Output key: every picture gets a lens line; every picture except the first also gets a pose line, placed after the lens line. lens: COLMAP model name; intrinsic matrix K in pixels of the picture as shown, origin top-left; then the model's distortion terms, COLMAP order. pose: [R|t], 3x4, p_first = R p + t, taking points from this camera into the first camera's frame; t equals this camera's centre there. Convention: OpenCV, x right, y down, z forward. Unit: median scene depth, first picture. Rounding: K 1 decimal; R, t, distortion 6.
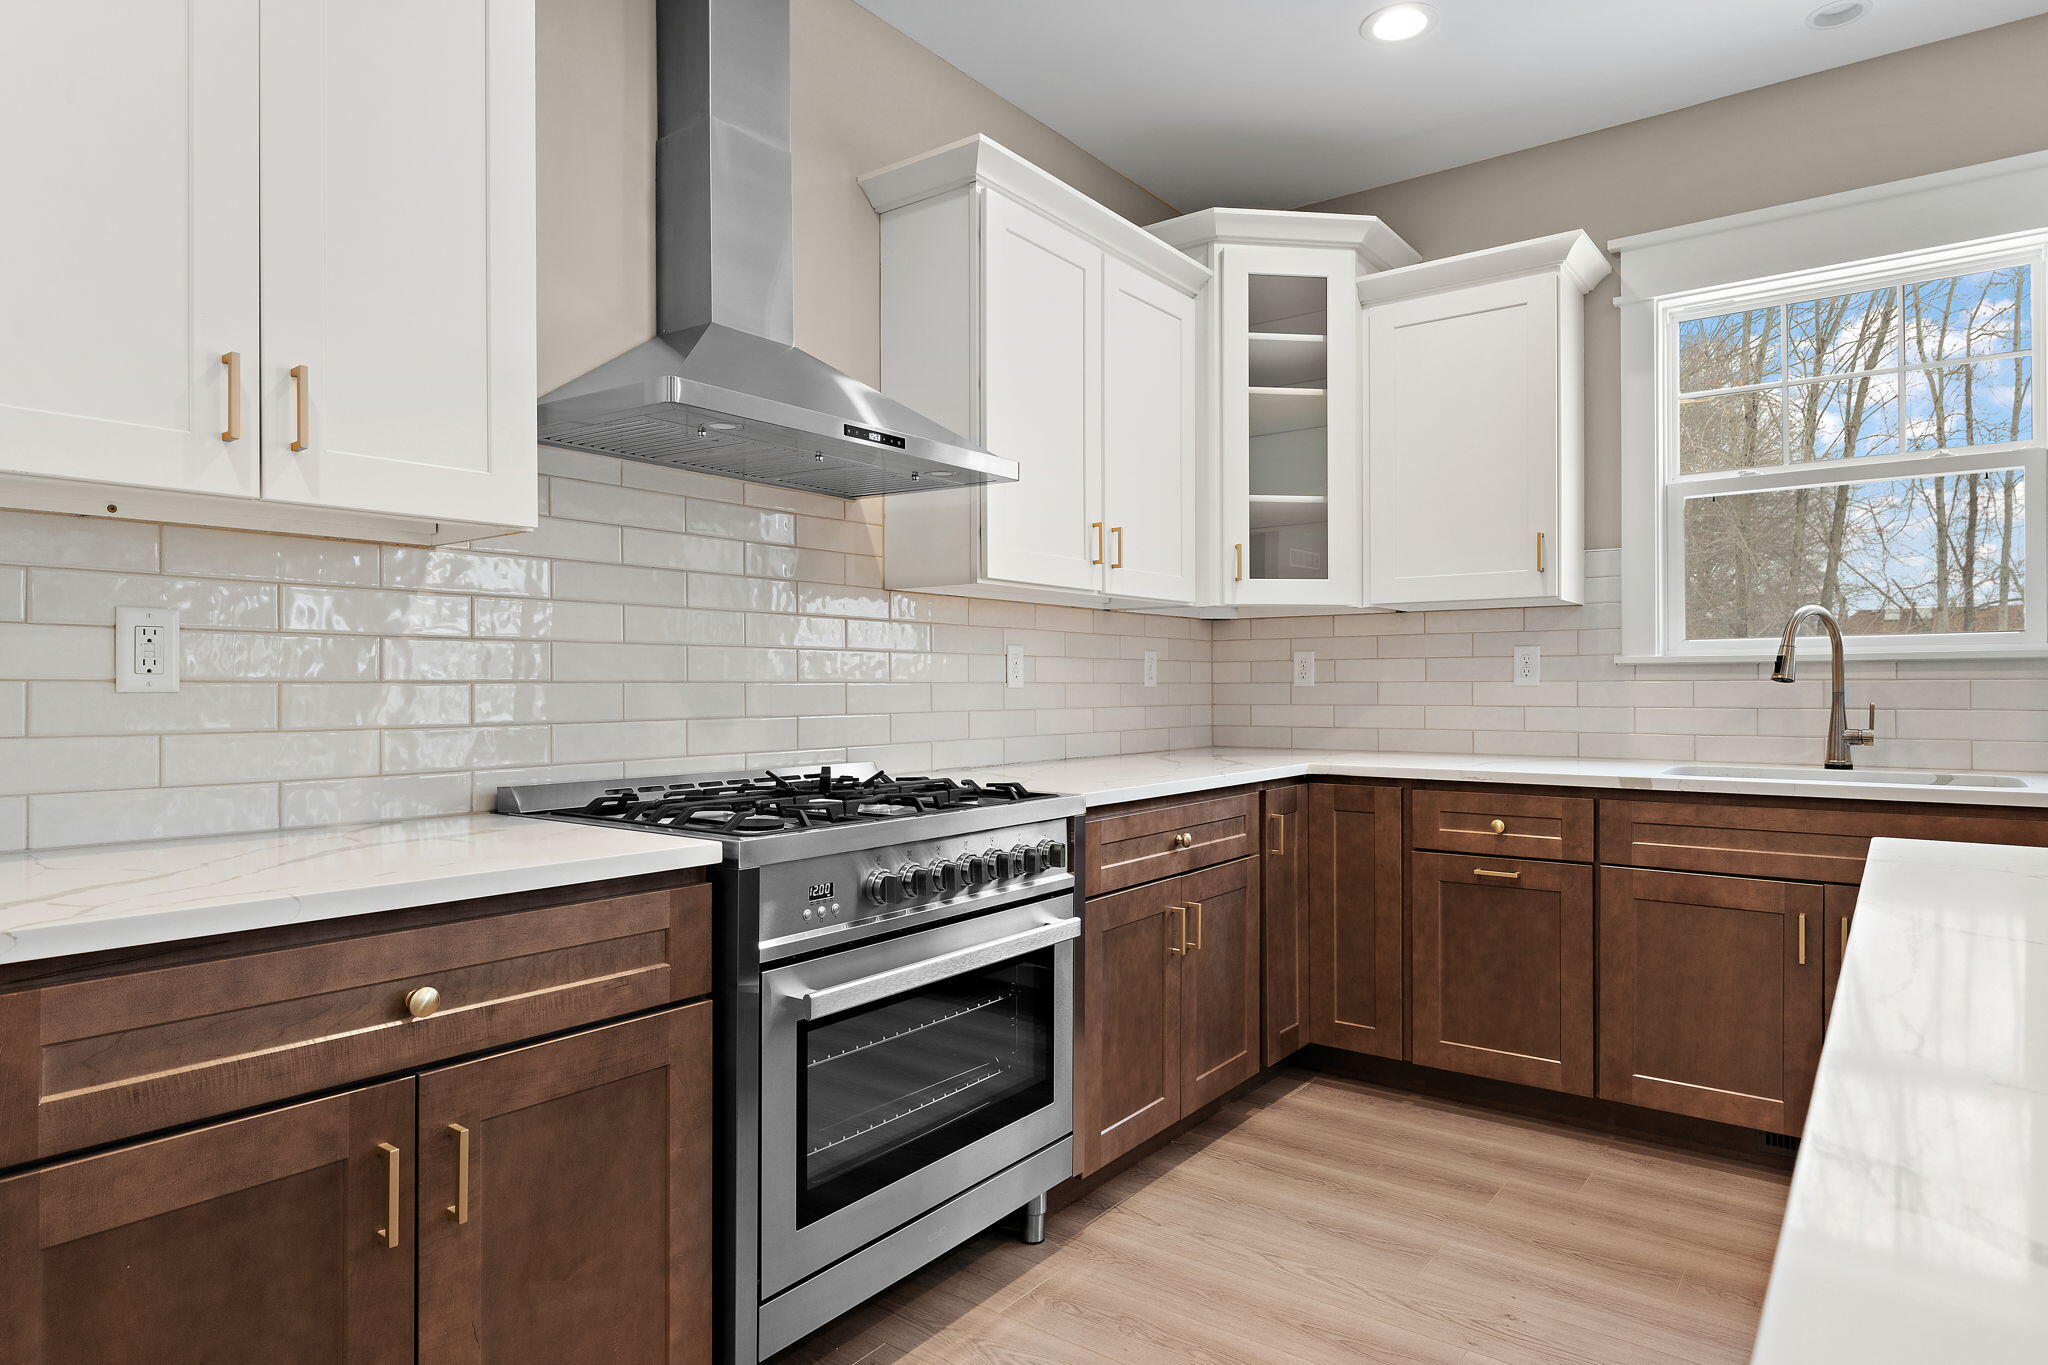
lens RADIAL K [[1169.7, 0, 1026.4], [0, 1169.7, 687.1], [0, 0, 1]] dist [0.001379, -0.002219]
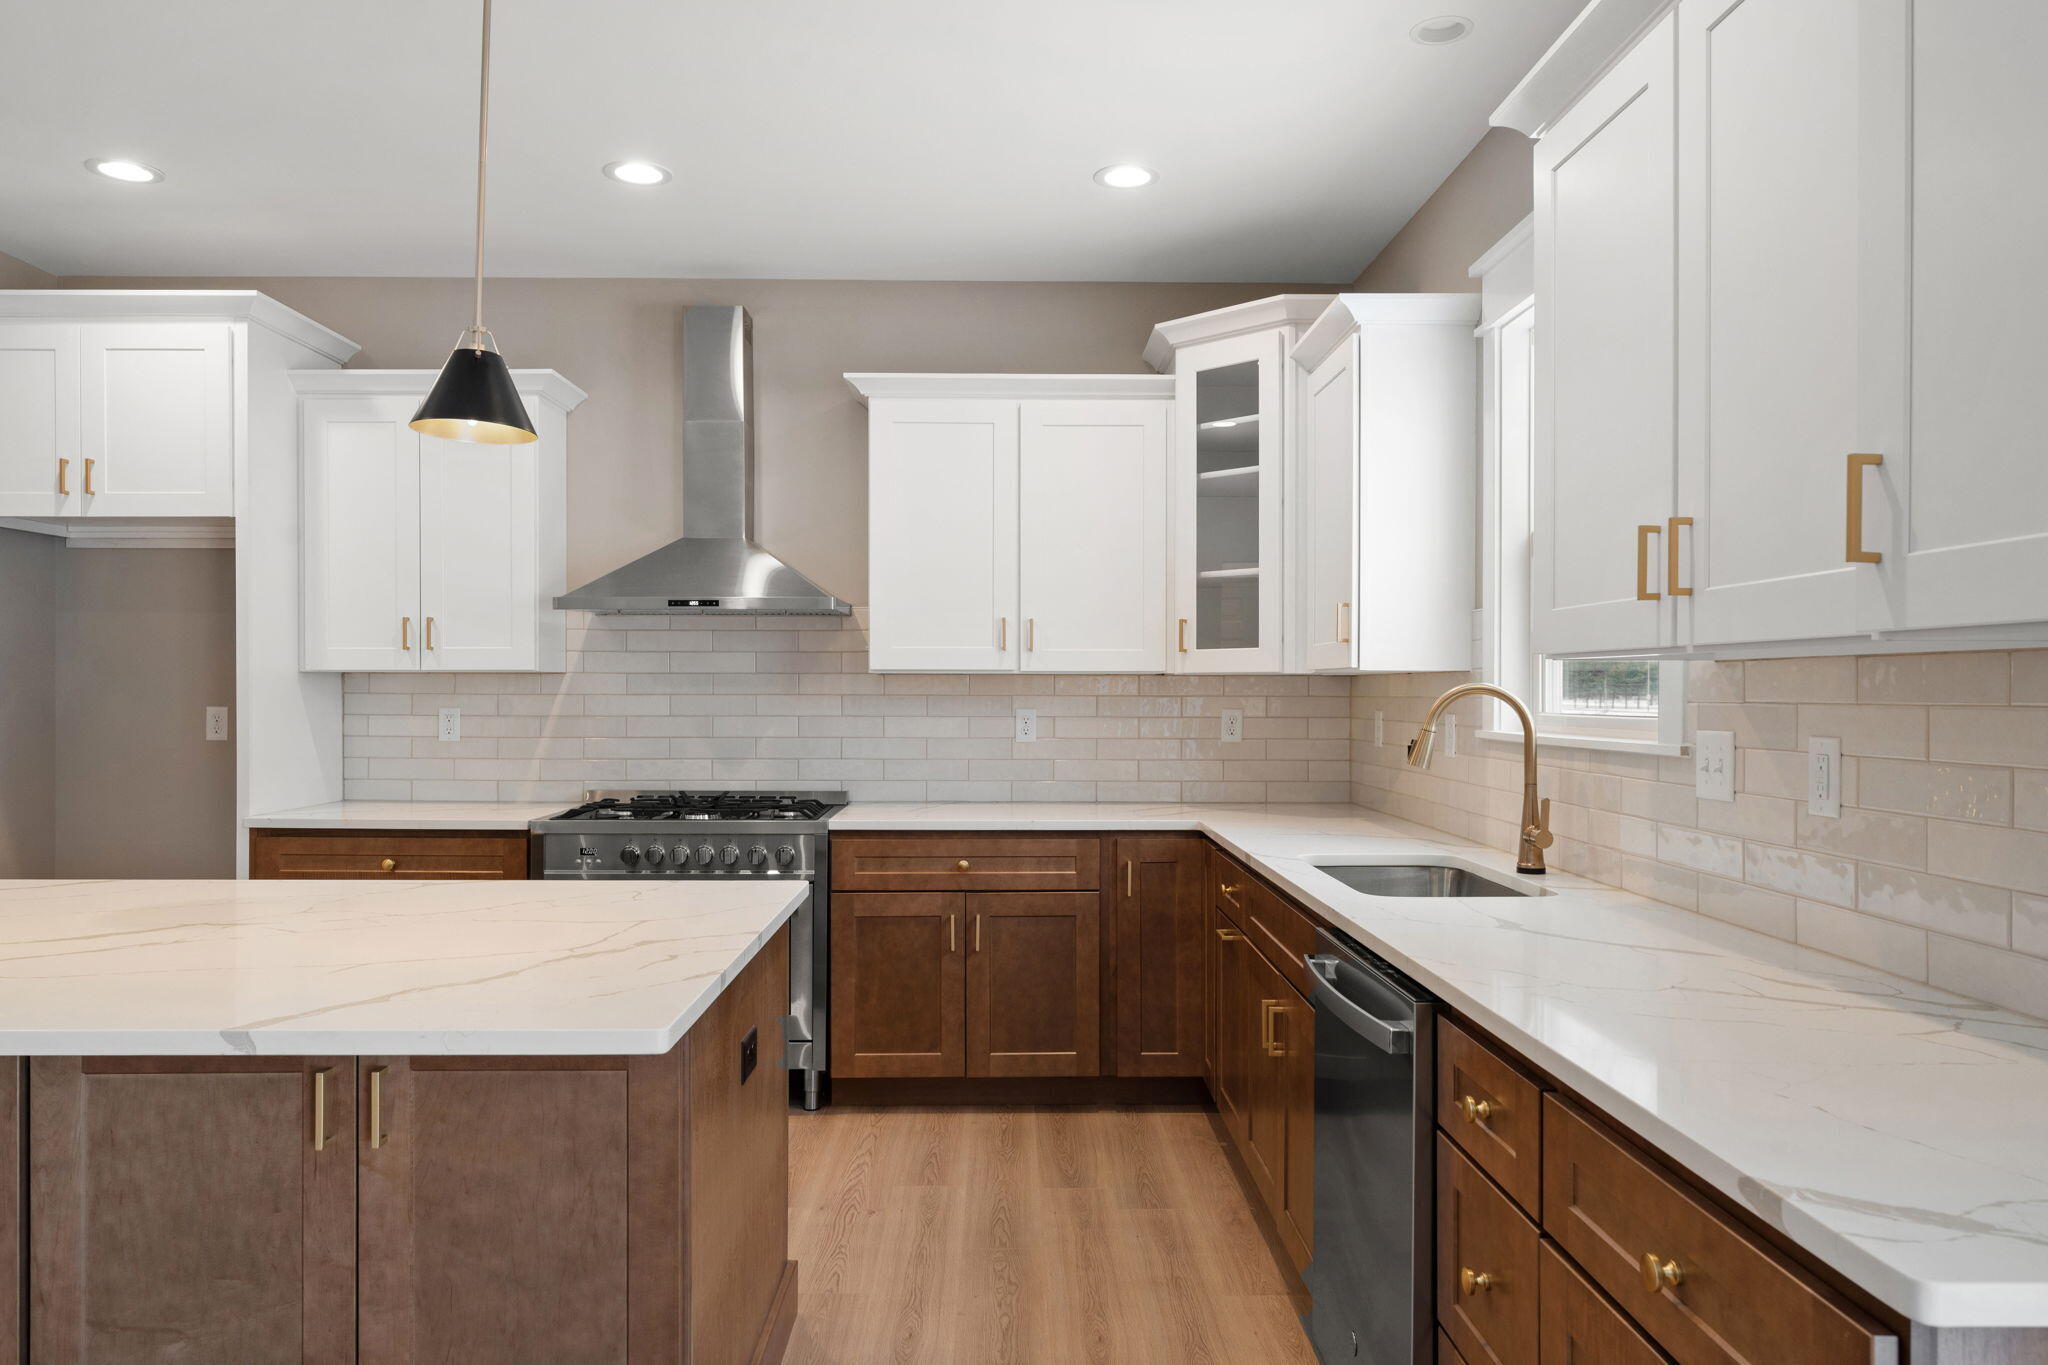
lens RADIAL K [[1374.5, 0, 1030.1], [0, 1374.5, 695.6], [0, 0, 1]] dist [-0.000990, -0.002728]
pose [[0.618958, 0.008546, -0.785377, 1.261959], [-0.004365, 0.999963, 0.007441, -0.065902], [0.785412, -0.001178, 0.618973, 0.089531]]
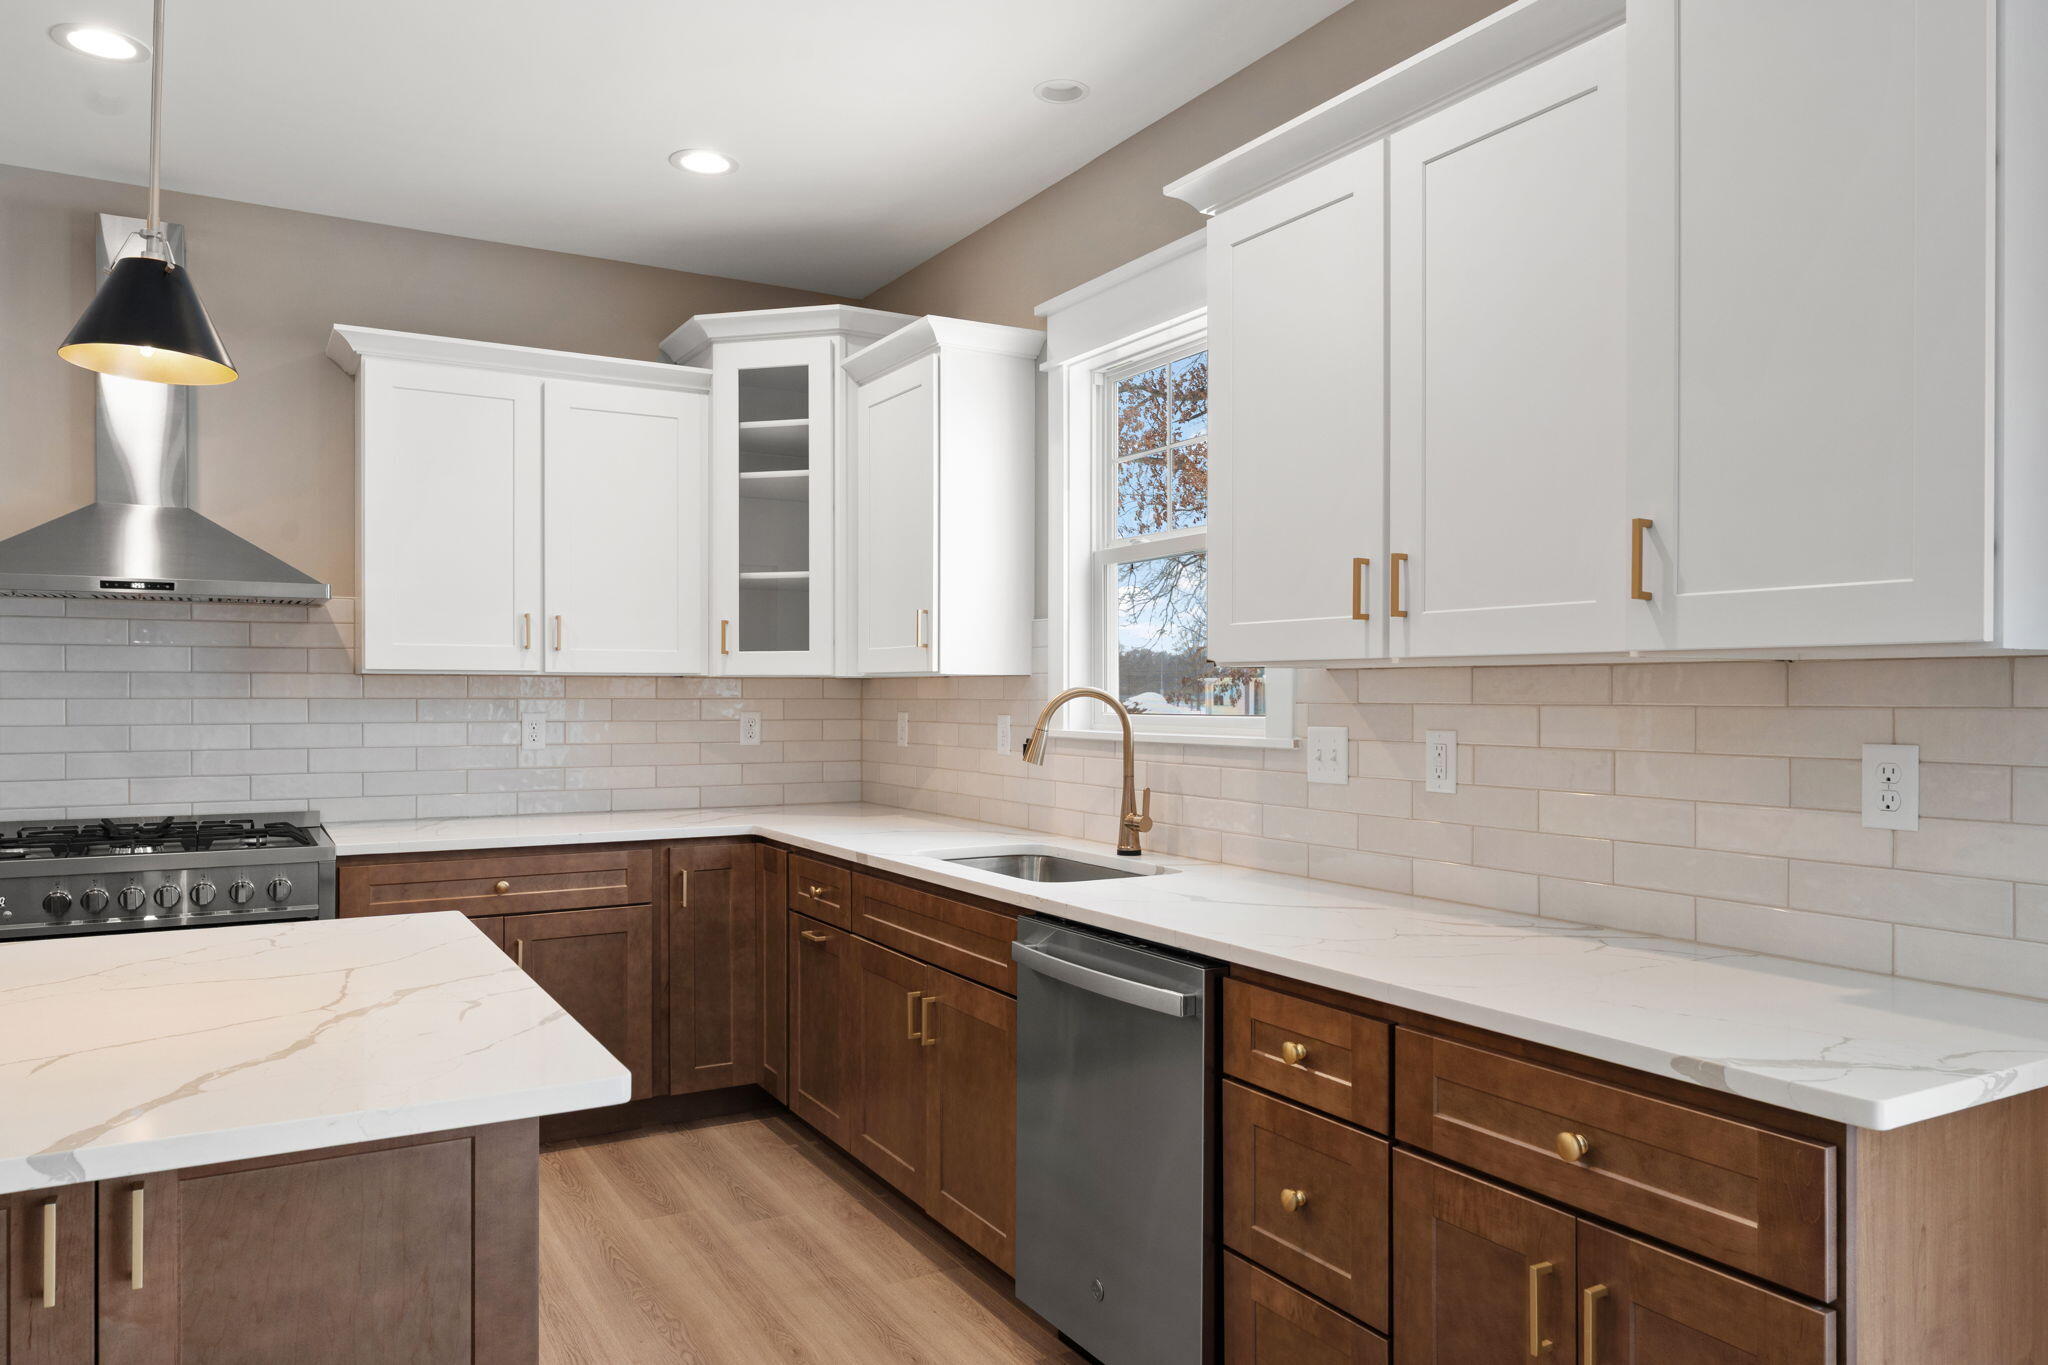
lens RADIAL K [[1374.5, 0, 1035.6], [0, 1374.5, 701.1], [0, 0, 1]] dist [-0.000990, -0.002728]
pose [[0.923501, 0.007730, -0.383517, 1.062328], [-0.005435, 0.999960, 0.007067, -0.064955], [0.383557, -0.004442, 0.923507, -0.079817]]
